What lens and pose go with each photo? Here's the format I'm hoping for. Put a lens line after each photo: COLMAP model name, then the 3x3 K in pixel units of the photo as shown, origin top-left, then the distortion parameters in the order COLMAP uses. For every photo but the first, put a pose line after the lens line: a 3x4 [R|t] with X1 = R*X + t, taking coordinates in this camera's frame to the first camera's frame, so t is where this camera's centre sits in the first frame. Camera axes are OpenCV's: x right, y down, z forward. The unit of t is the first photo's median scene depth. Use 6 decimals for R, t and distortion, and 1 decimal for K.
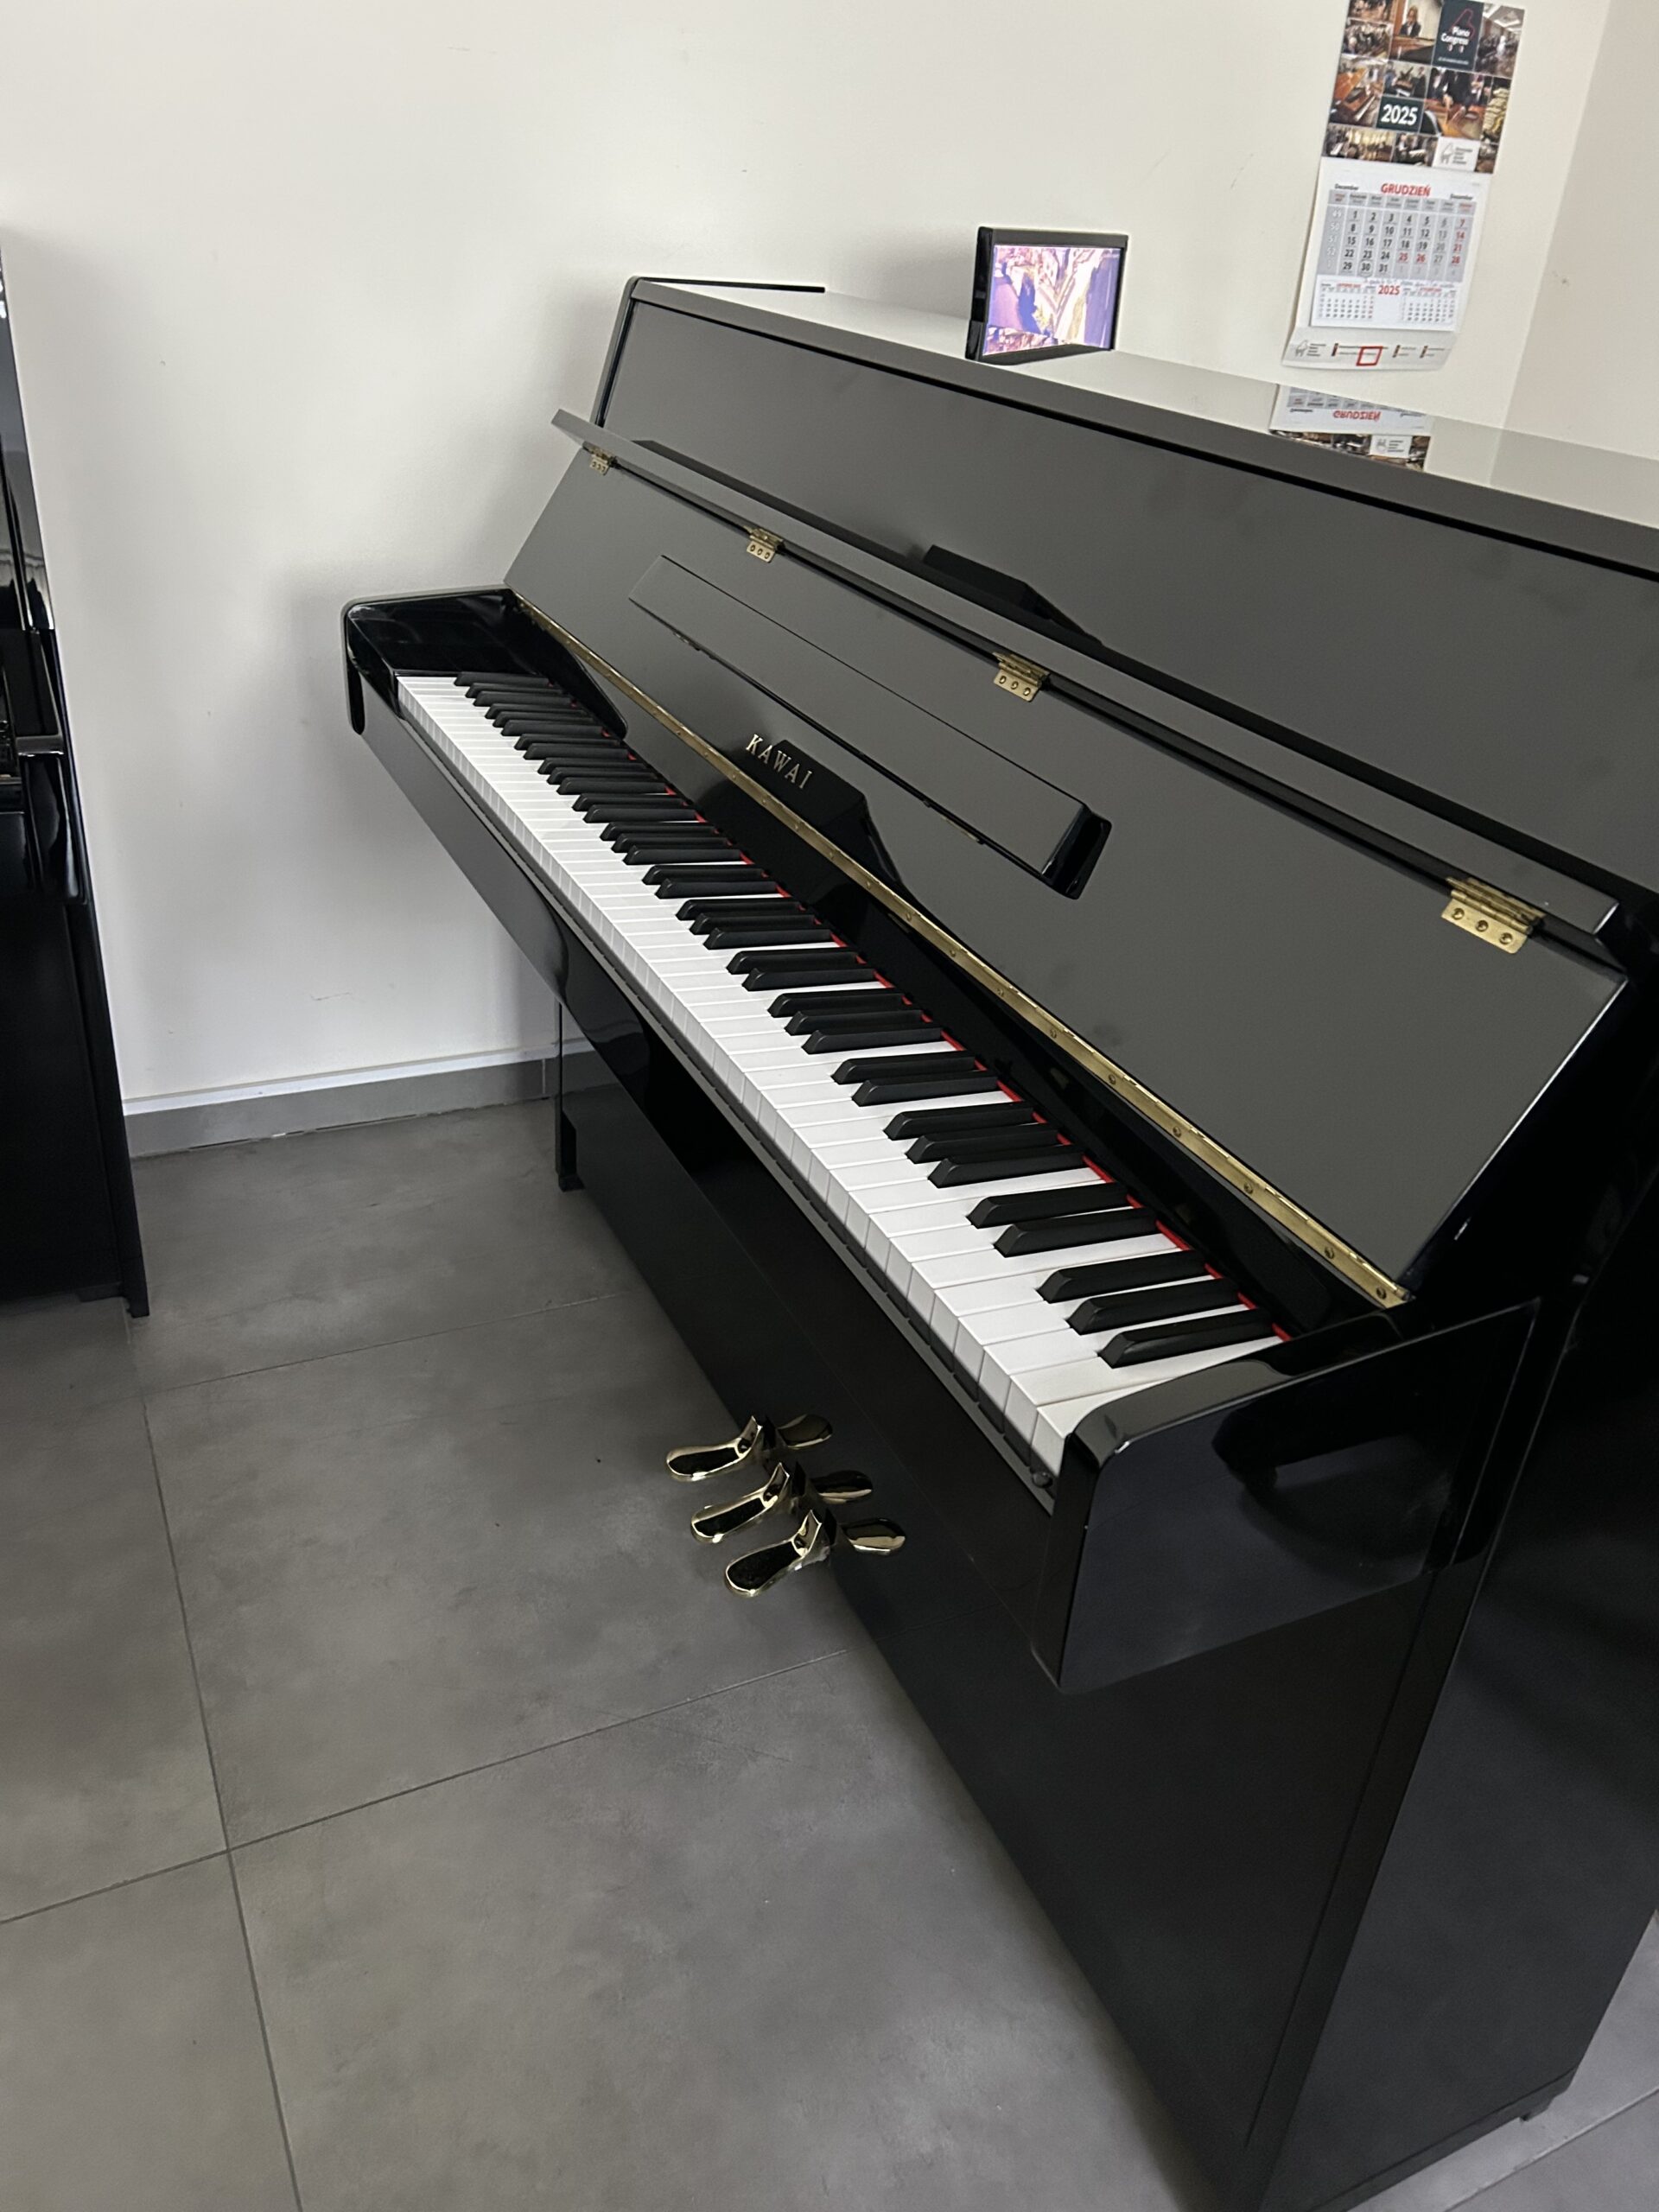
lens RADIAL K [[1672.2, 0, 818.3], [0, 1672.2, 1104.1], [0, 0, 1]] dist [0.057935, -0.068576]
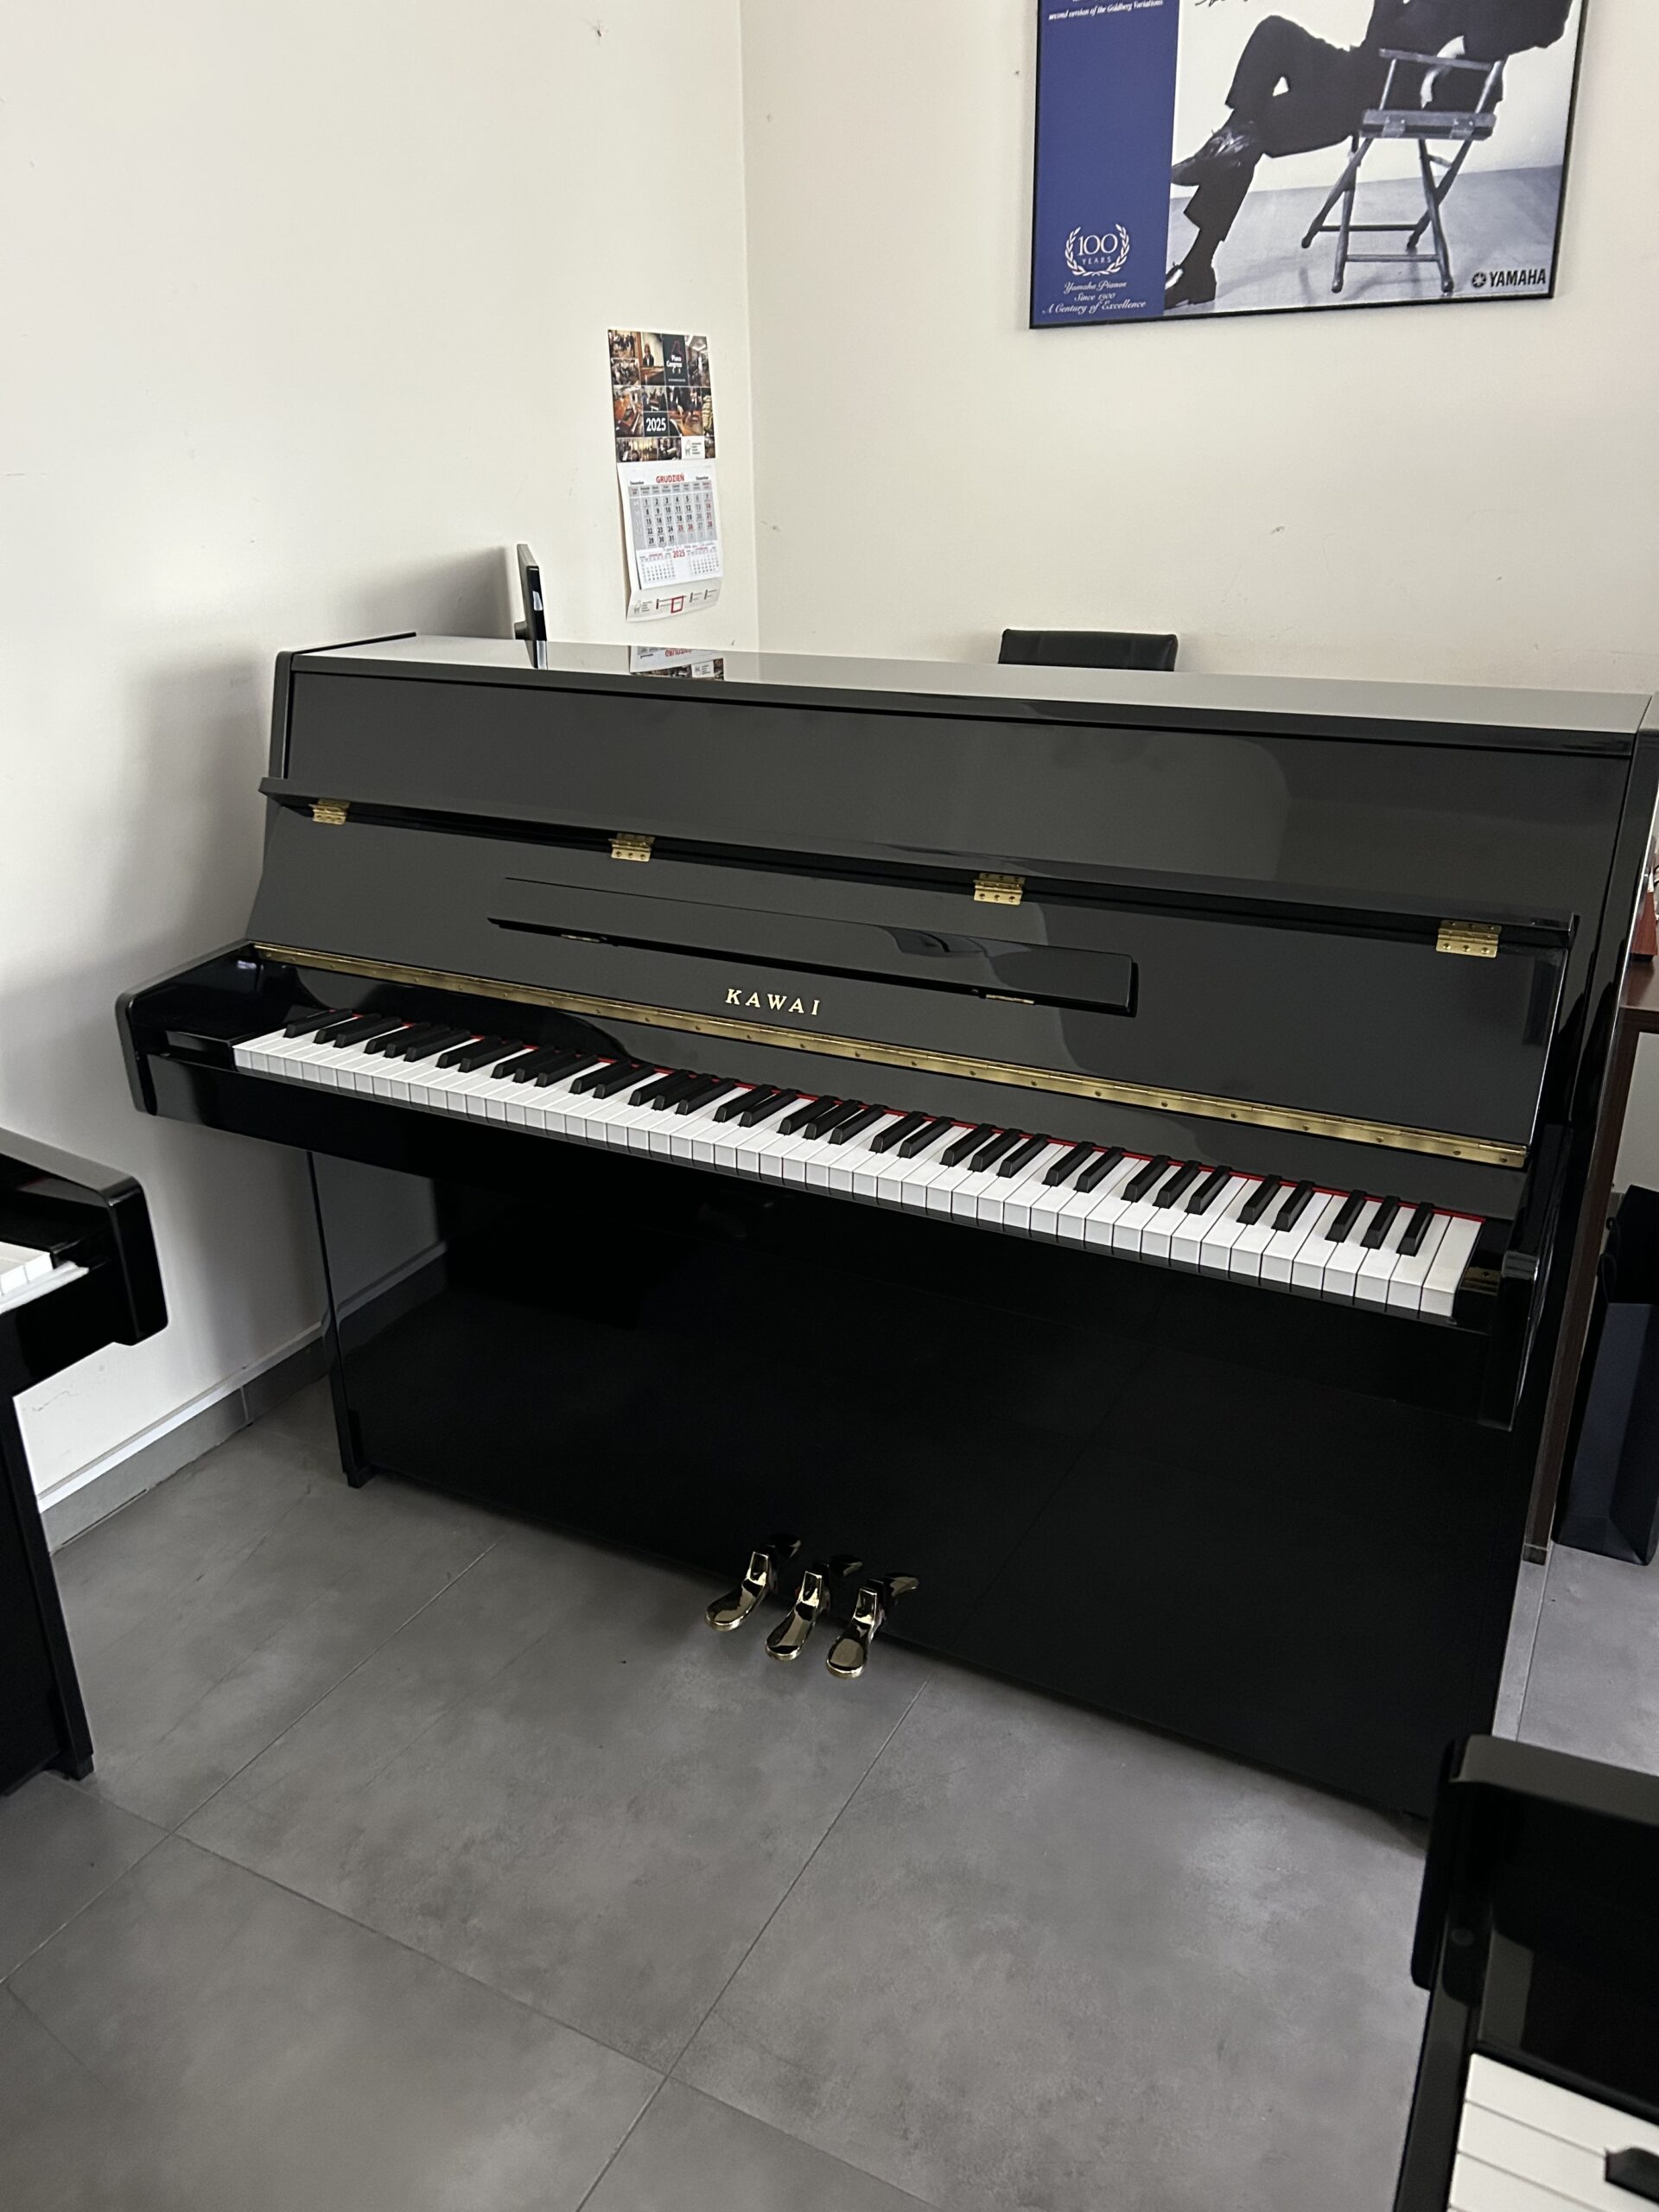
lens RADIAL K [[1672.2, 0, 819.1], [0, 1672.2, 1125.7], [0, 0, 1]] dist [0.057935, -0.068576]
pose [[0.797856, -0.312221, 0.515698, -0.376112], [0.356240, 0.934282, 0.014494, -0.066907], [-0.486333, 0.172148, 0.856648, -0.054119]]
